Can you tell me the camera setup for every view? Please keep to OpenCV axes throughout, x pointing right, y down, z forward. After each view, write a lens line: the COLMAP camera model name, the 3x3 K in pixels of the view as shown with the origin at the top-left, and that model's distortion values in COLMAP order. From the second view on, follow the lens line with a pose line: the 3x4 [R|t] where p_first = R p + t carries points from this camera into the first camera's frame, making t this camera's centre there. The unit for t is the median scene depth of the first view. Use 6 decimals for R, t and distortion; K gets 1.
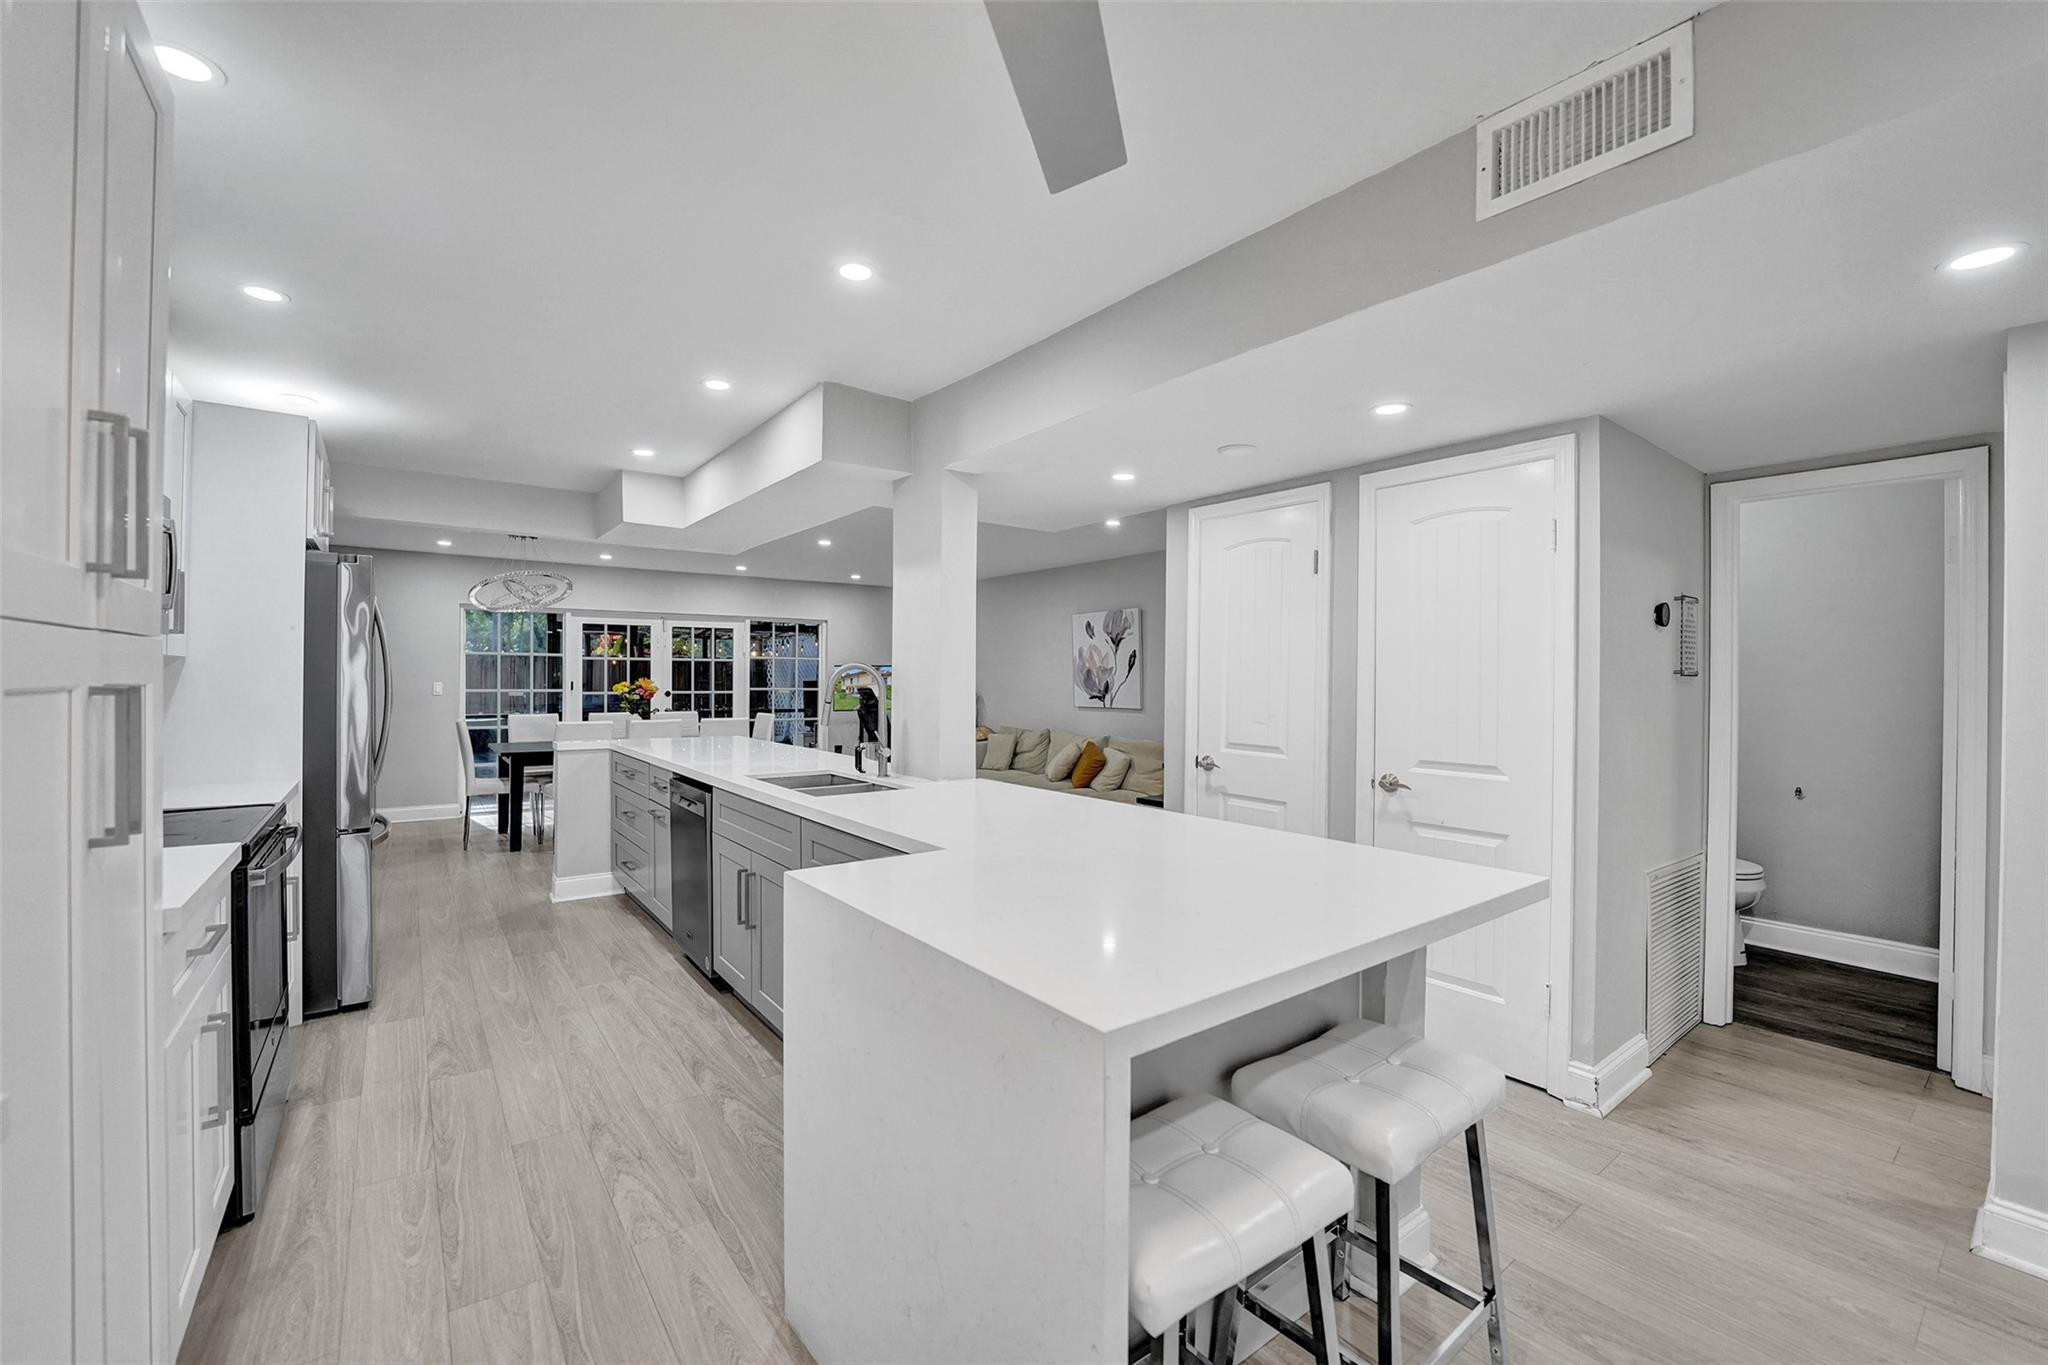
lens RADIAL K [[841.6, 0, 1024.0], [0, 841.6, 682.5], [0, 0, 1]] dist [-0.024899, 0.000798]
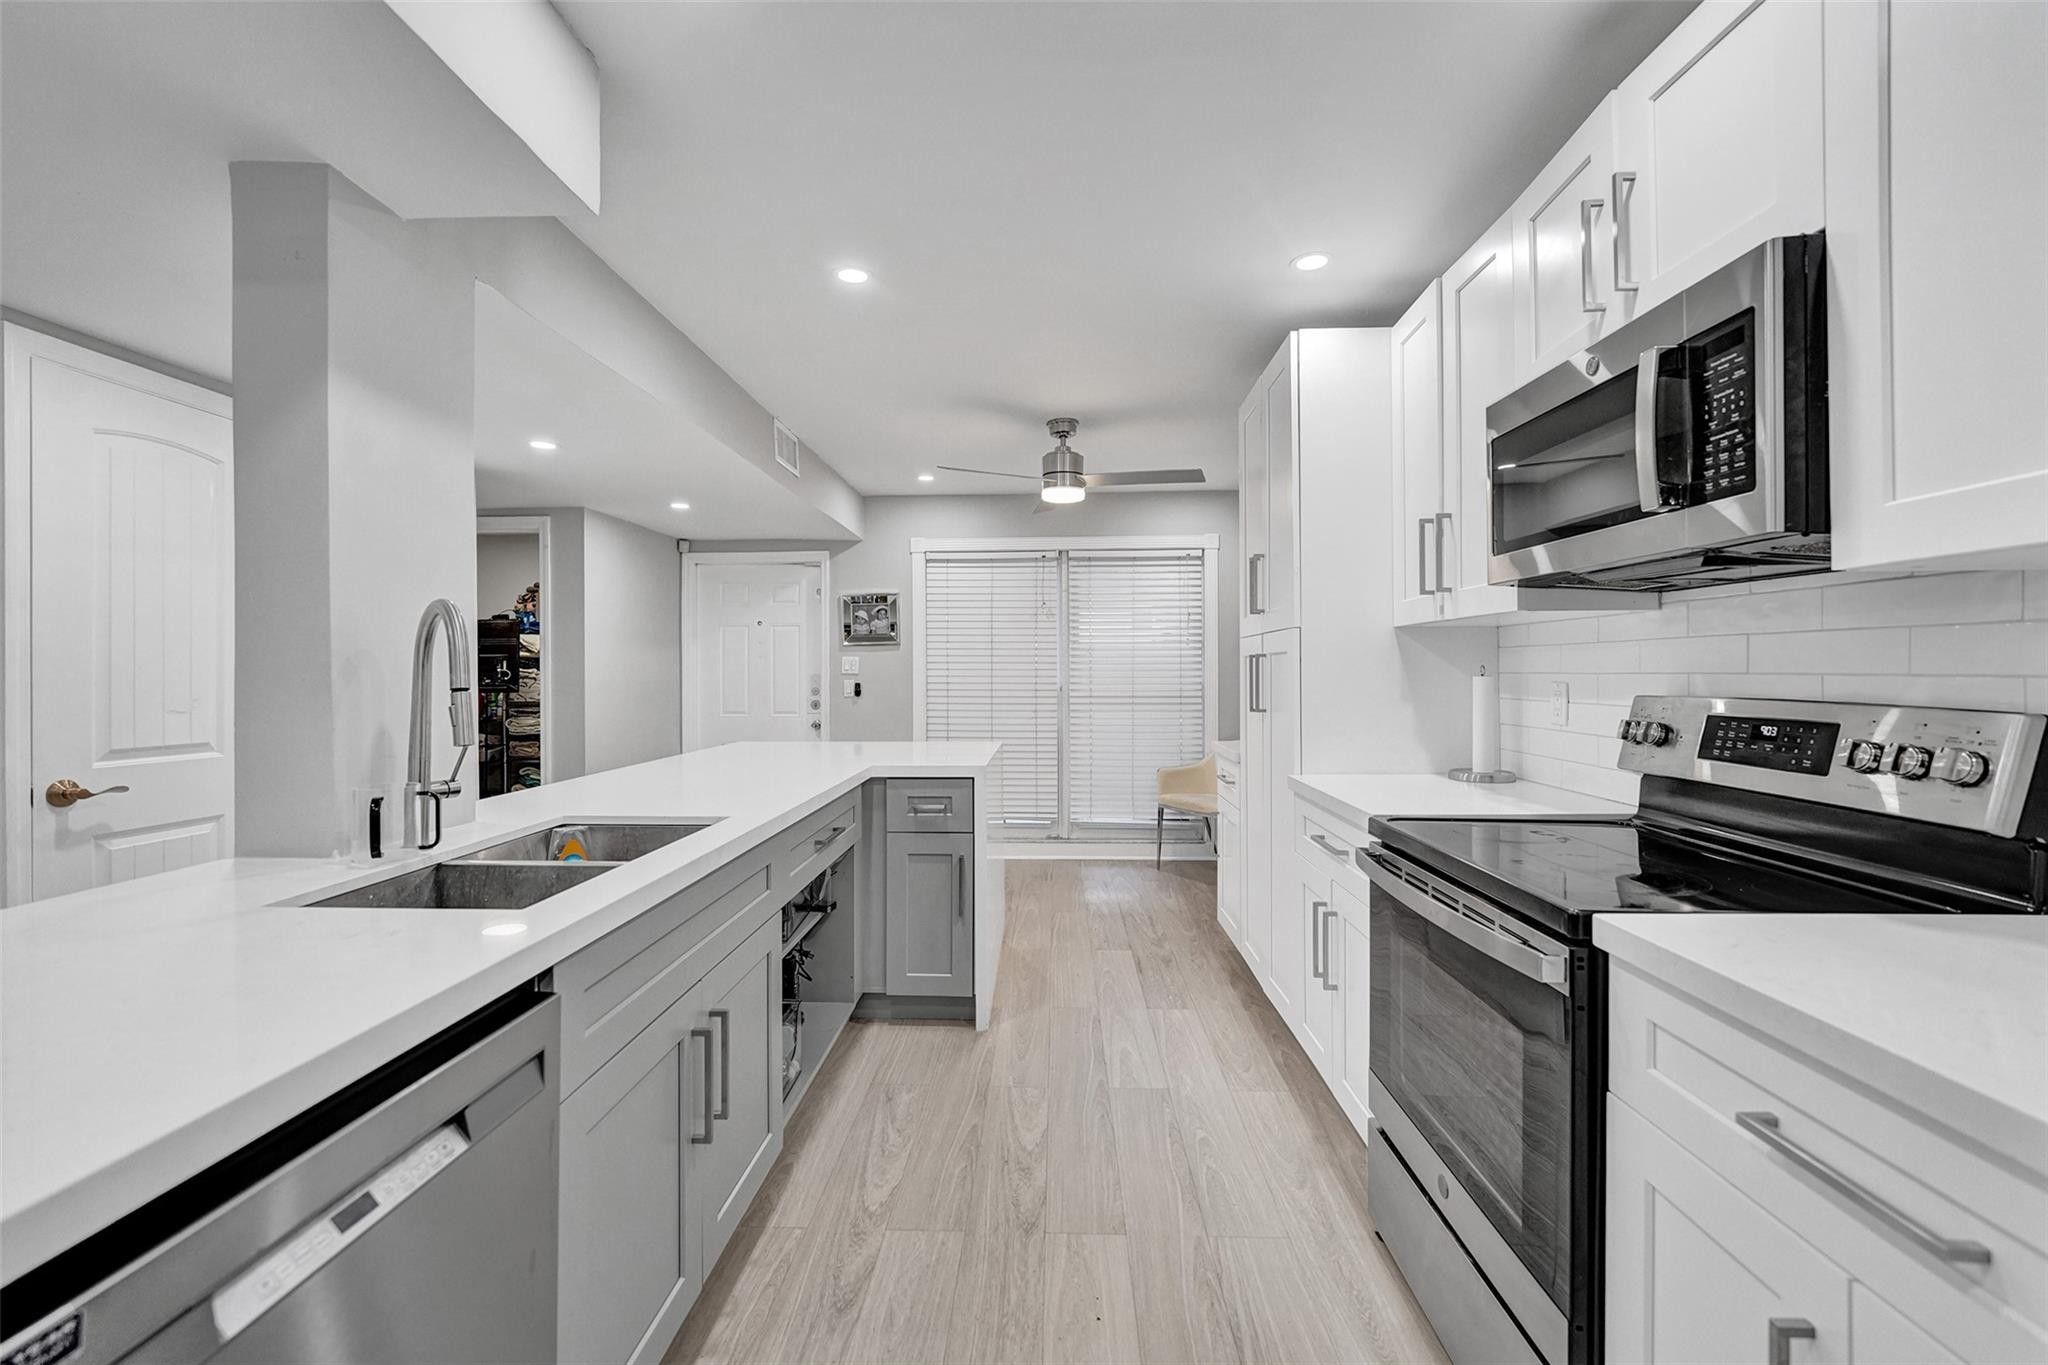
lens RADIAL K [[837.9, 0, 1015.5], [0, 837.9, 669.7], [0, 0, 1]] dist [-0.003017, -0.000212]
pose [[-0.769743, -0.003600, 0.638344, -0.345047], [0.001902, 0.999967, 0.007932, 0.005000], [-0.638351, 0.007319, -0.769711, 0.553715]]
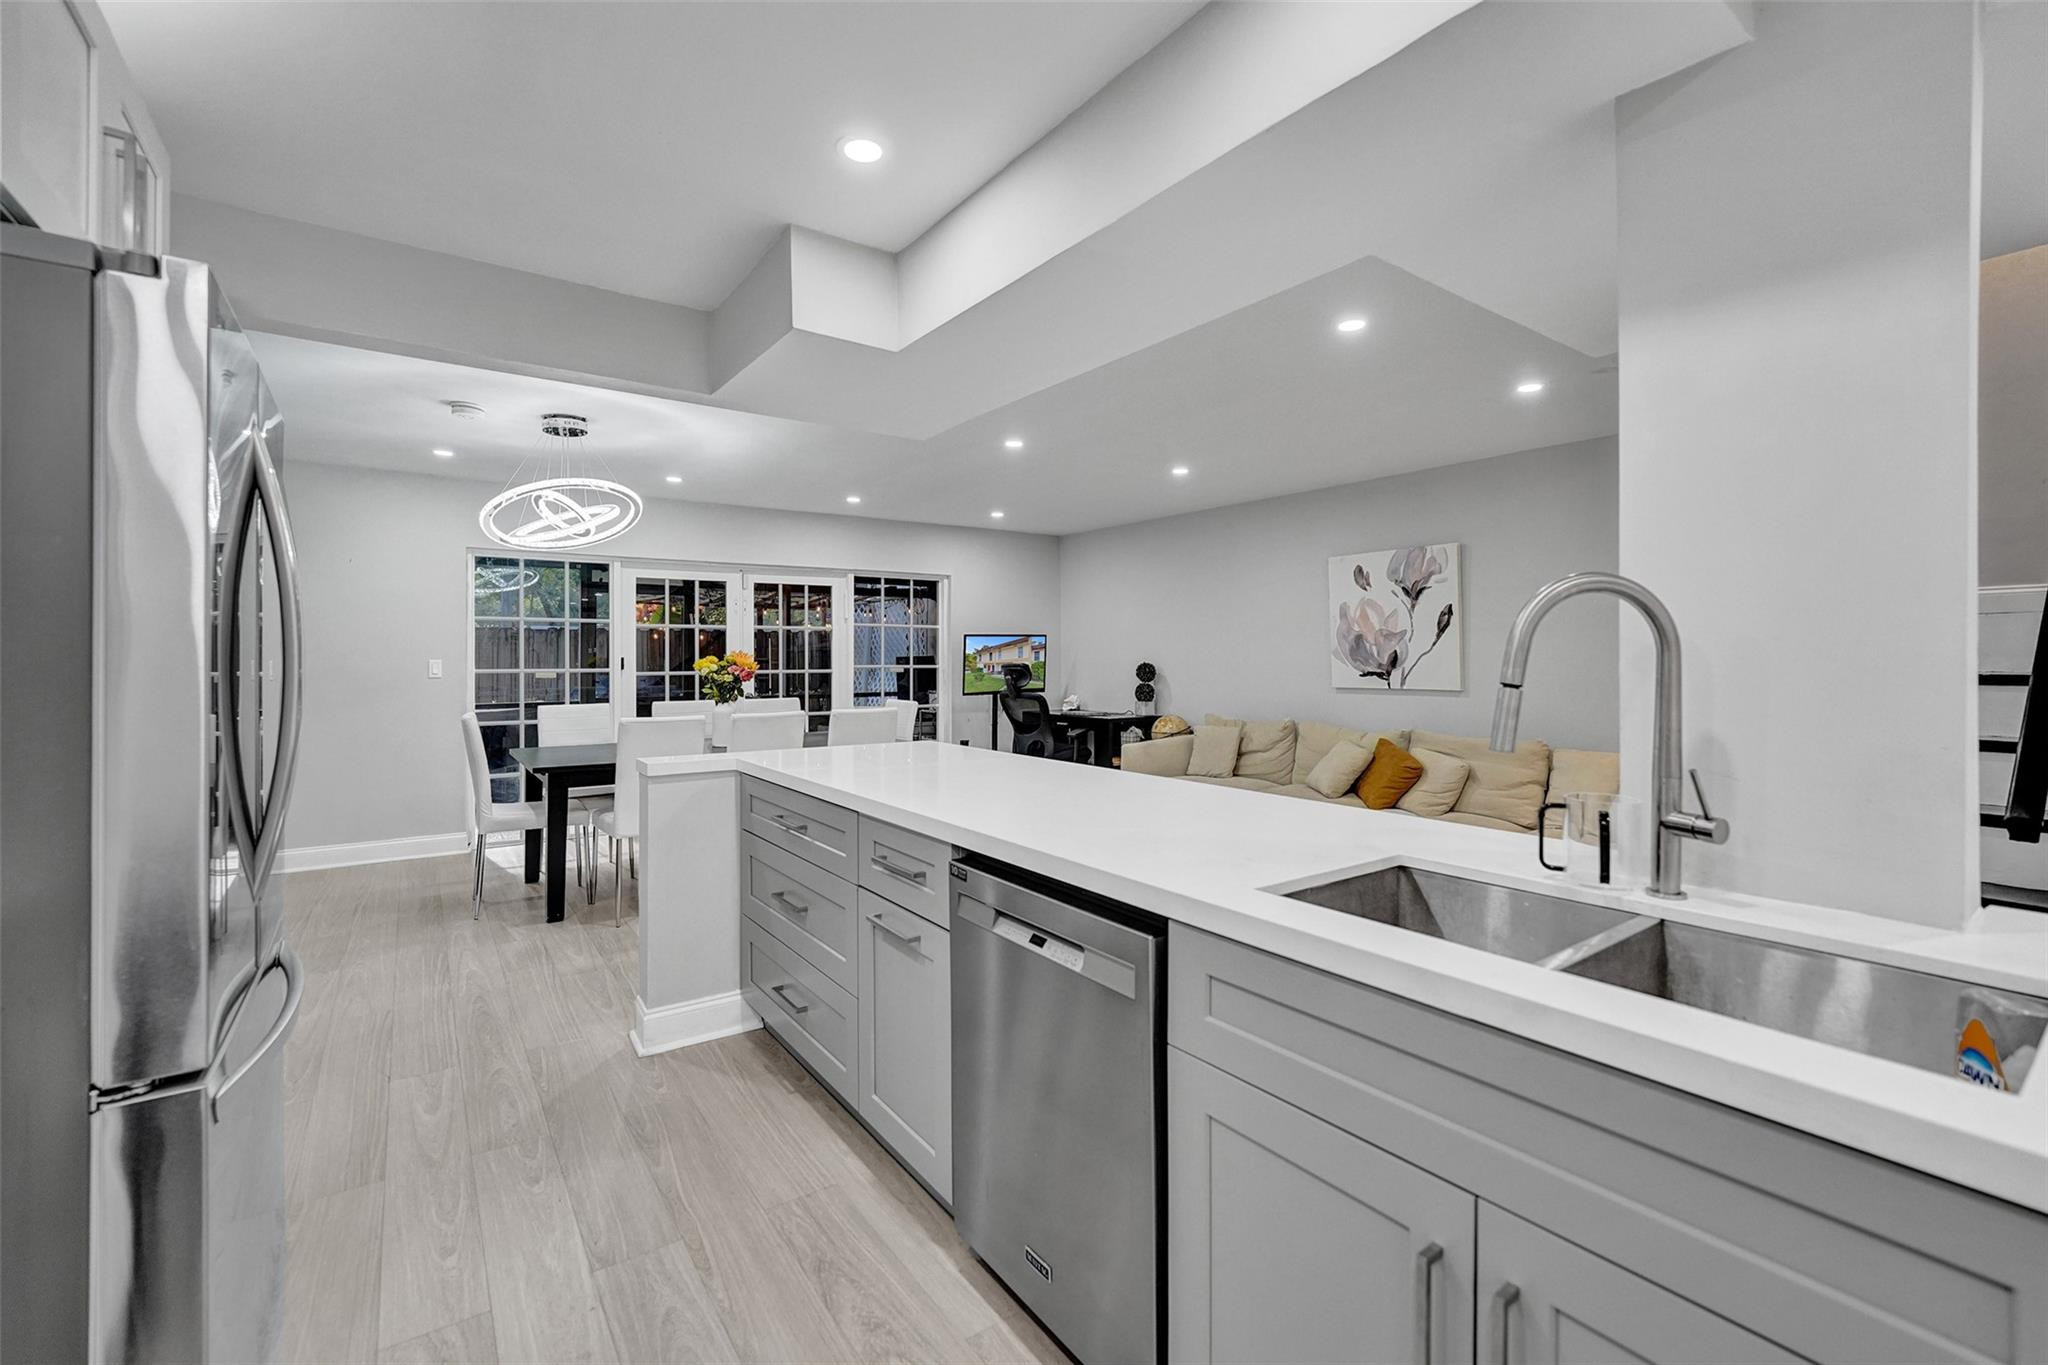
lens RADIAL K [[871.8, 0, 1024.9], [0, 871.8, 656.4], [0, 0, 1]] dist [-0.005268, -0.000108]
pose [[0.999692, -0.007230, -0.023722, -0.207502], [0.007096, 0.999958, -0.005739, 0.005583], [0.023763, 0.005569, 0.999702, 0.303223]]
